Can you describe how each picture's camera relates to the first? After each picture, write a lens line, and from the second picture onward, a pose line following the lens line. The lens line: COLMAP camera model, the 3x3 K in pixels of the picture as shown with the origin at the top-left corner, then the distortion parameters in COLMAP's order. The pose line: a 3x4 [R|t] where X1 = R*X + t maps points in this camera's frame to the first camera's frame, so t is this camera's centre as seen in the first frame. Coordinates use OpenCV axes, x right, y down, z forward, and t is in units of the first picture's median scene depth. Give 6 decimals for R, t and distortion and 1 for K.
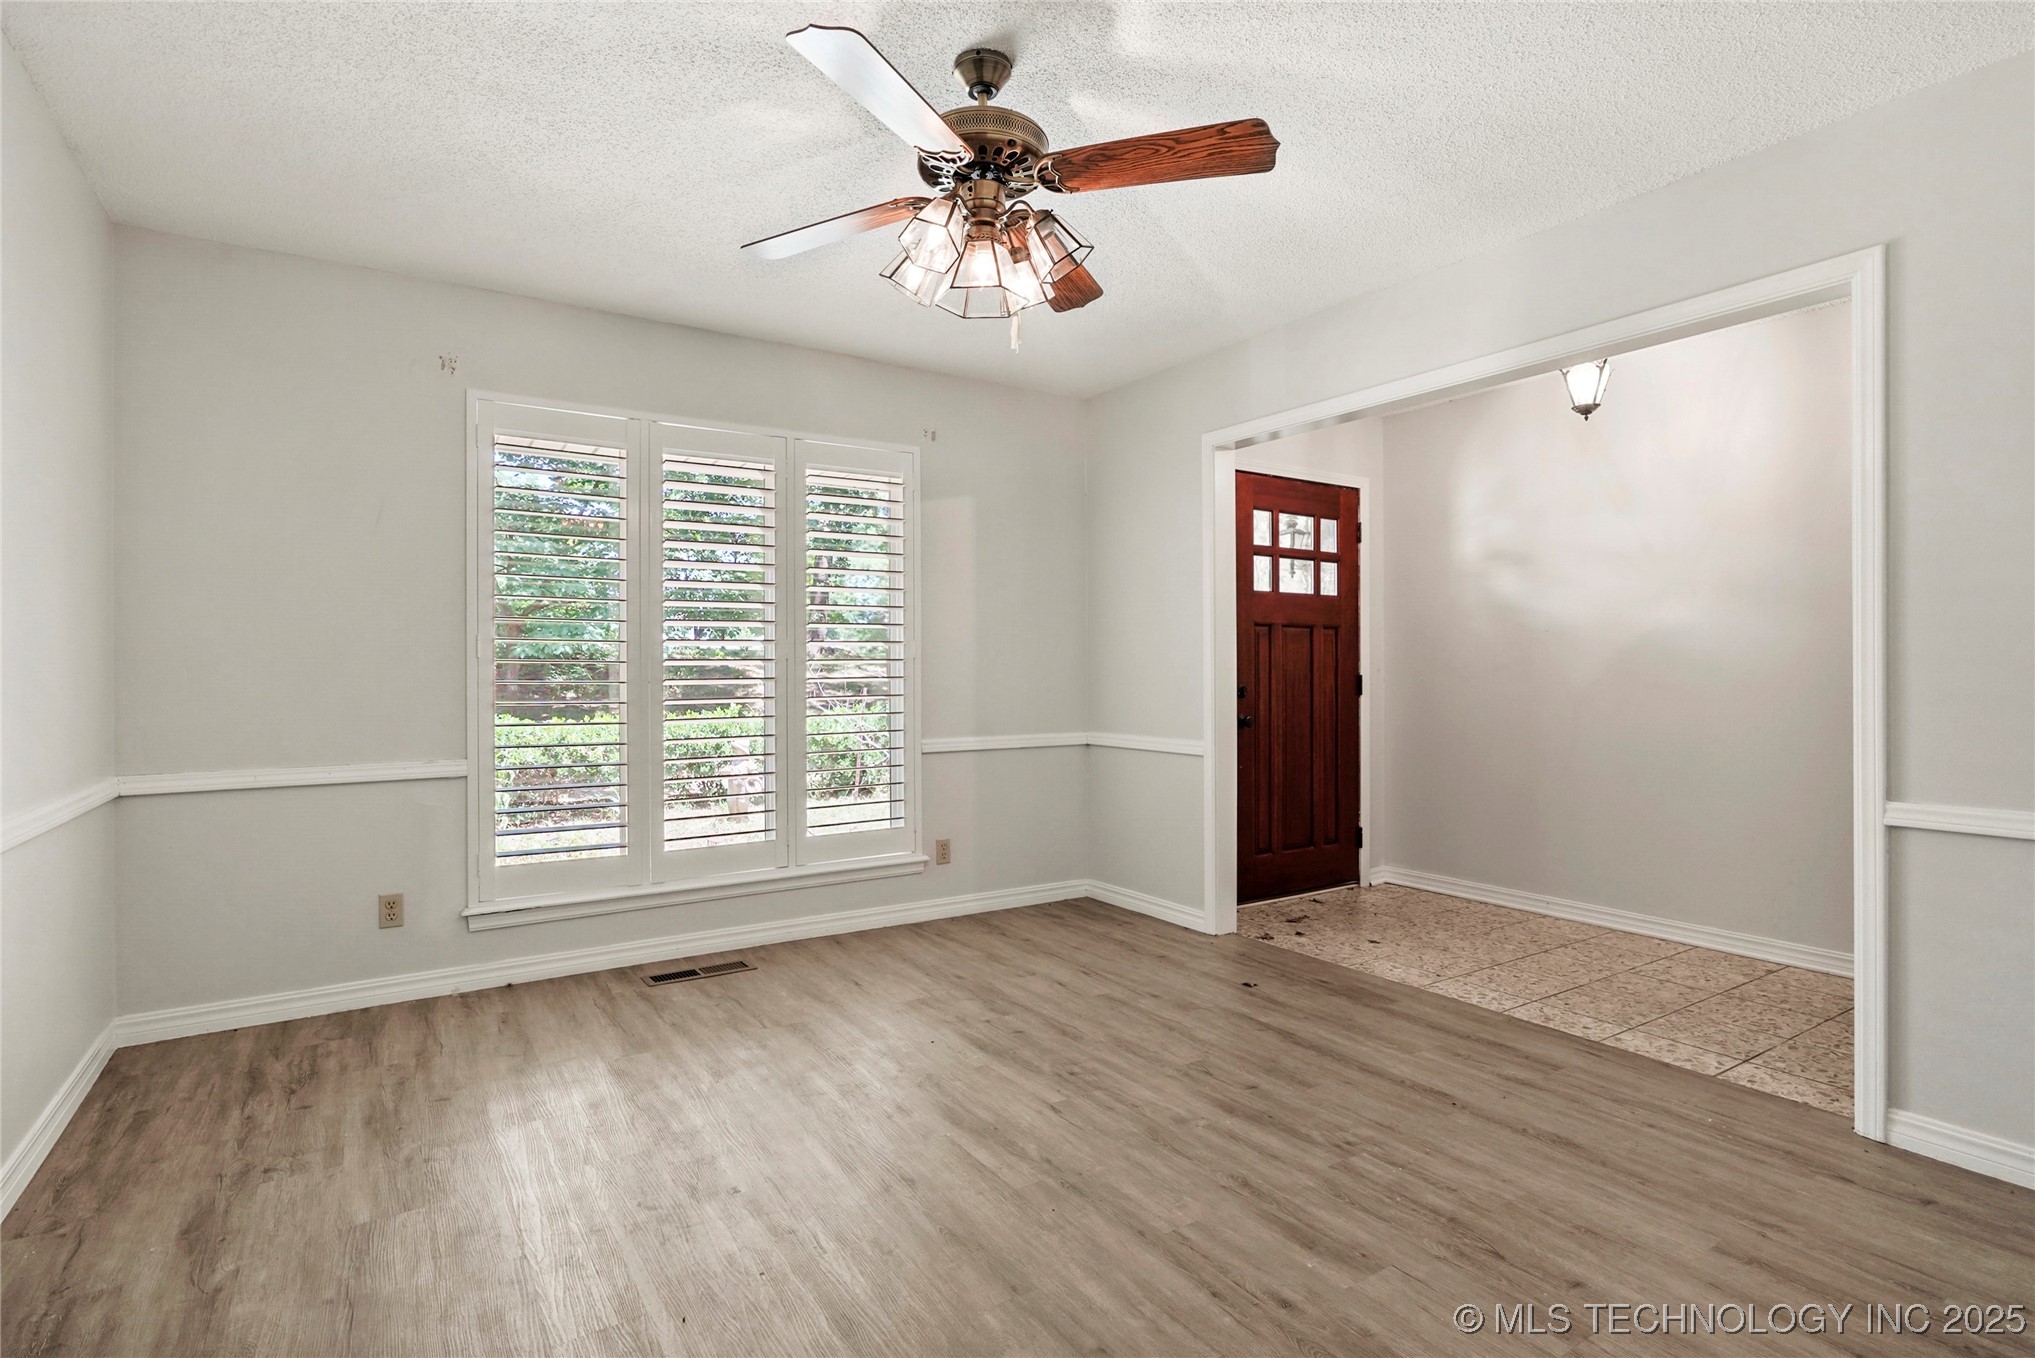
lens RADIAL K [[973.3, 0, 1018.6], [0, 973.3, 672.6], [0, 0, 1]] dist [-0.025302, 0.013391]
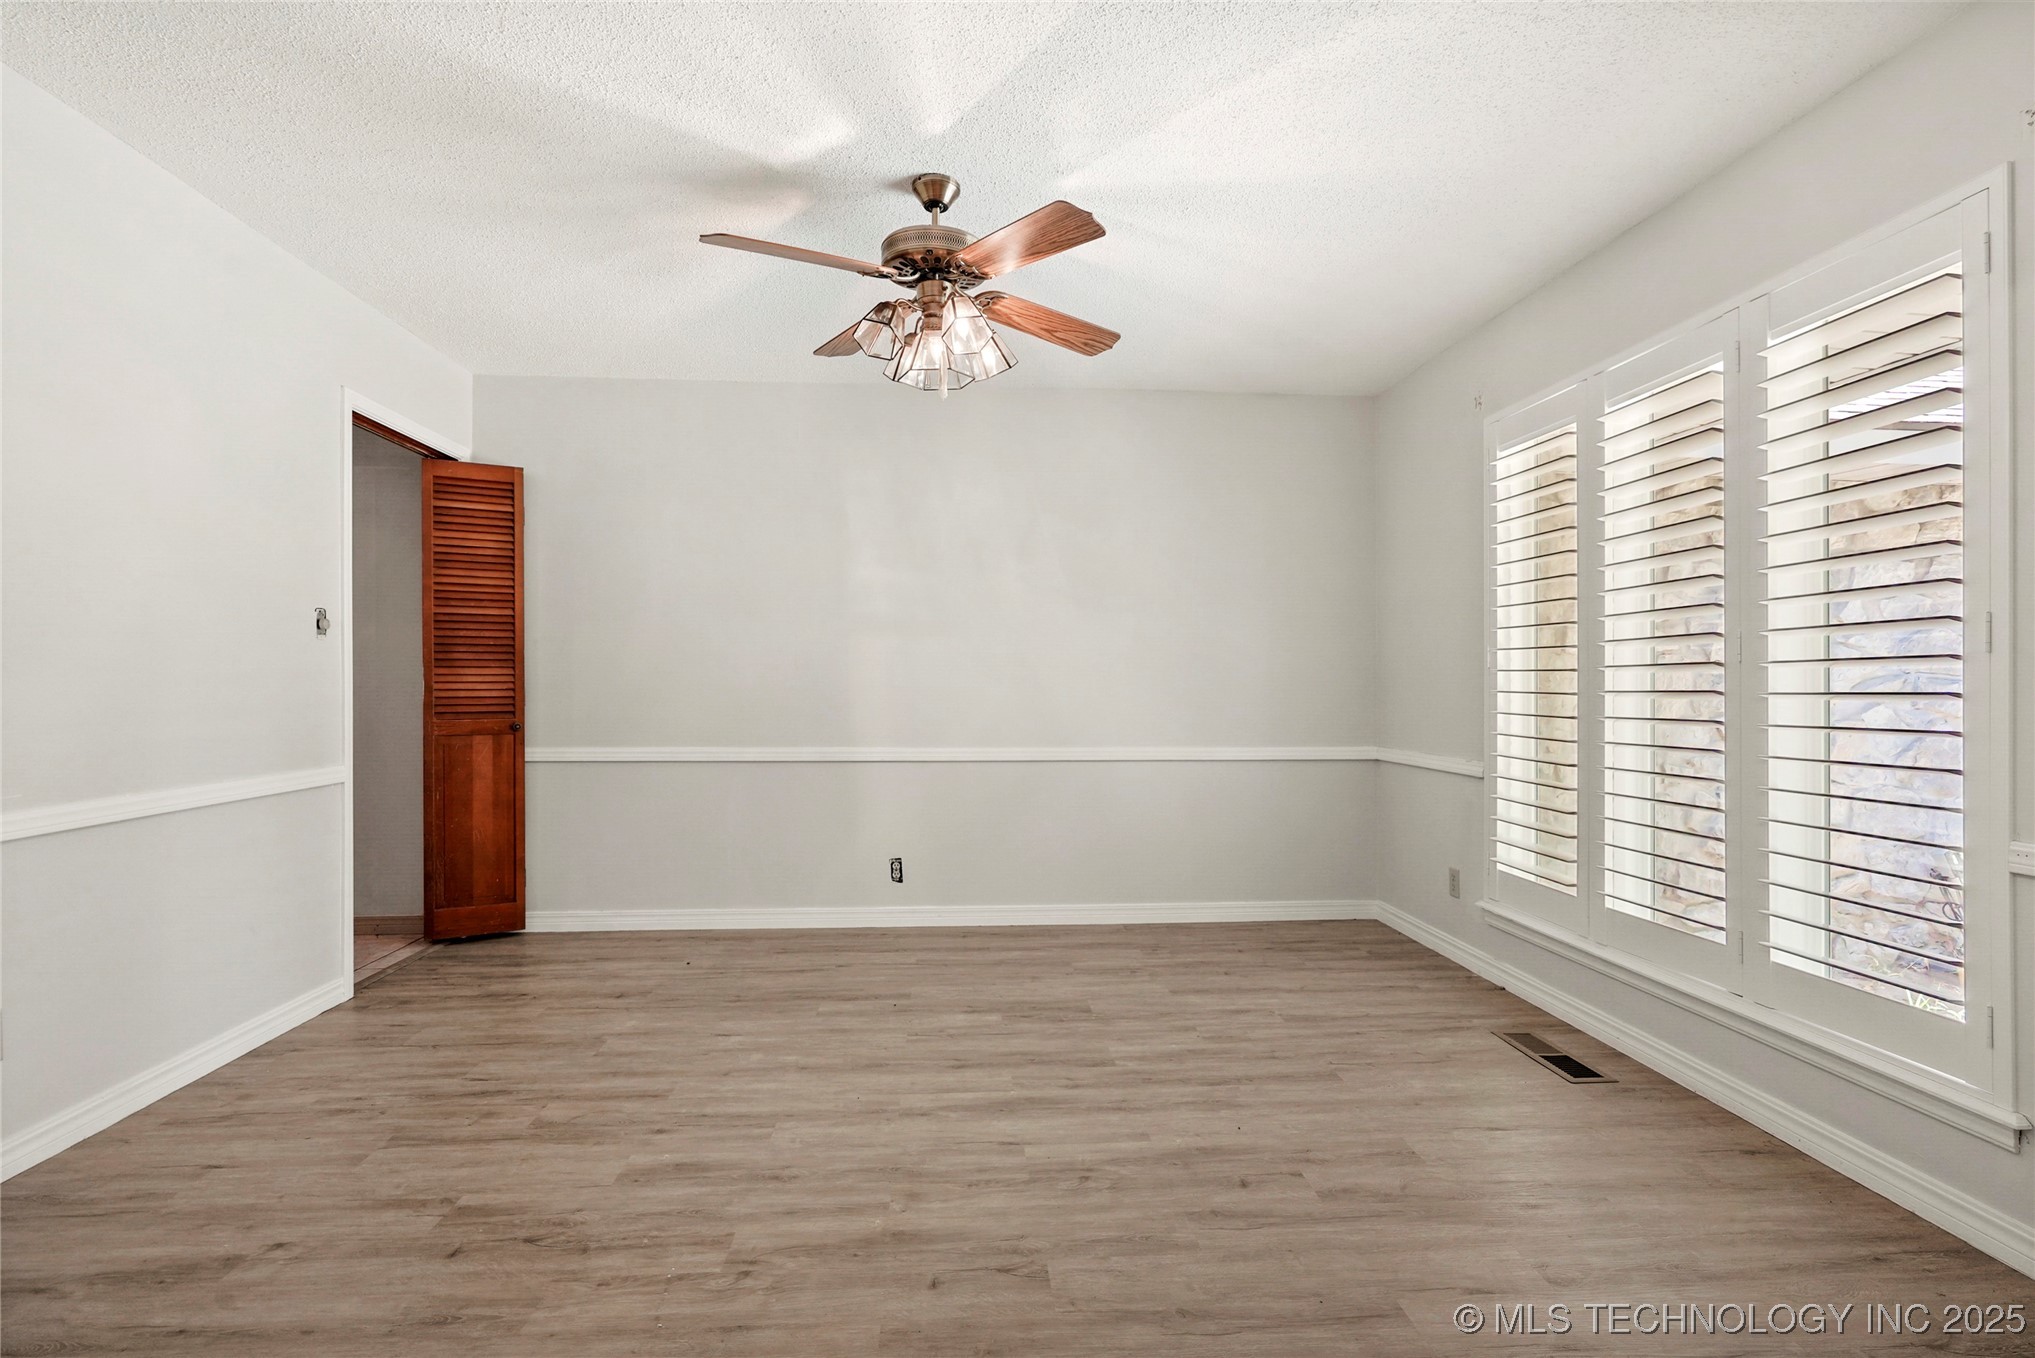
lens RADIAL K [[973.3, 0, 1018.6], [0, 973.3, 672.6], [0, 0, 1]] dist [-0.025302, 0.013391]
pose [[-0.480084, -0.006378, -0.877200, 0.542648], [-0.003822, 0.999979, -0.005179, -0.002159], [0.877214, 0.000866, -0.480098, 0.917244]]
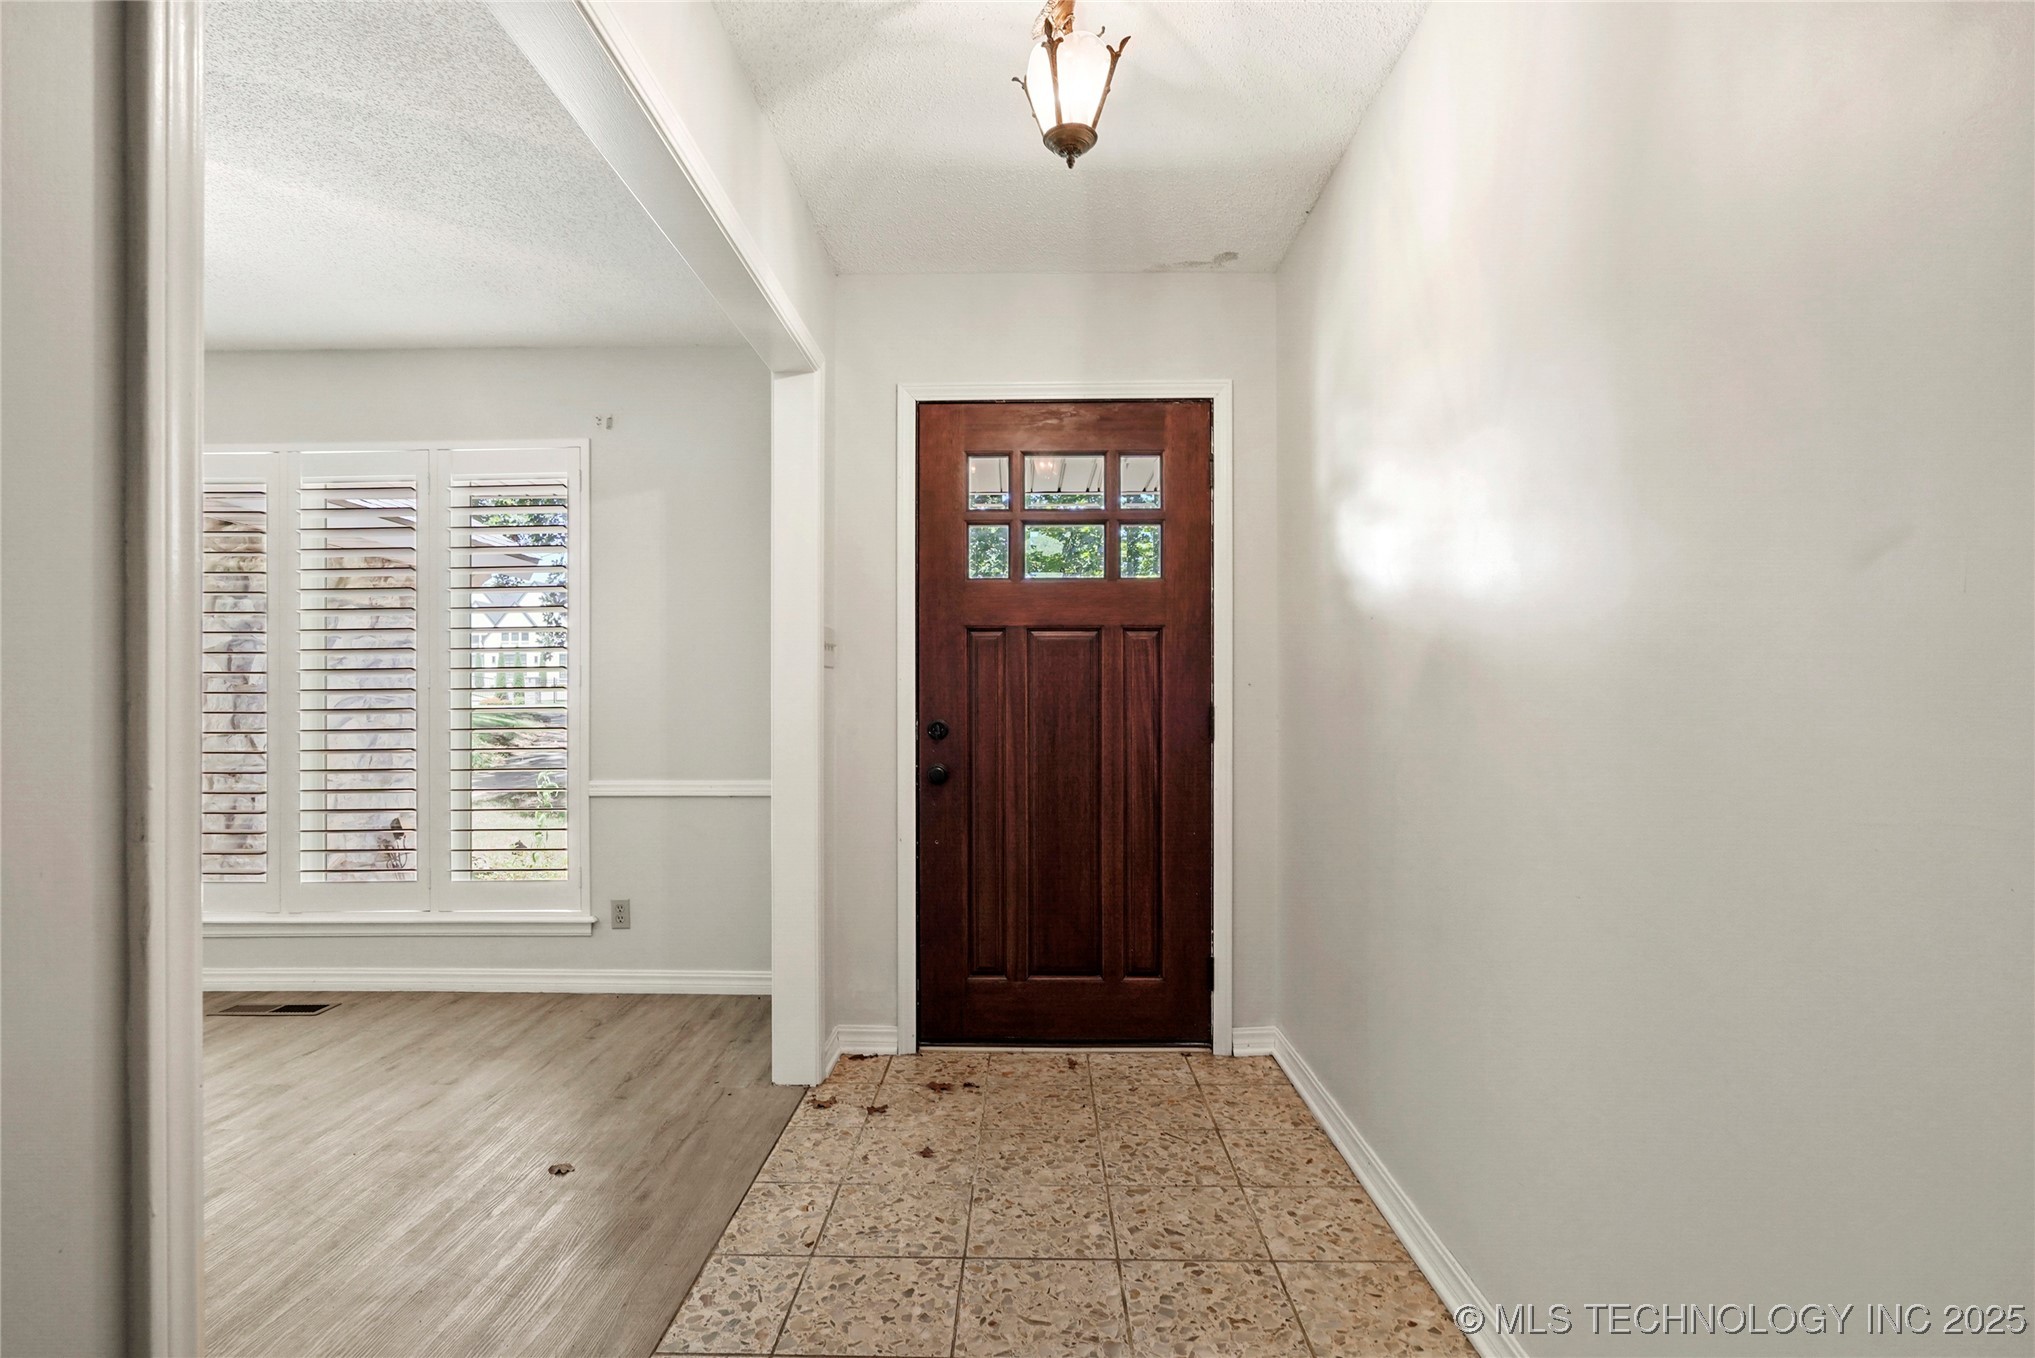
lens RADIAL K [[995.5, 0, 1018.8], [0, 995.5, 708.5], [0, 0, 1]] dist [-0.013059, 0.015040]
pose [[0.828312, 0.003689, -0.560256, 0.787932], [0.001200, 0.999964, 0.008359, -0.001653], [0.560267, -0.007596, 0.828278, 0.546244]]
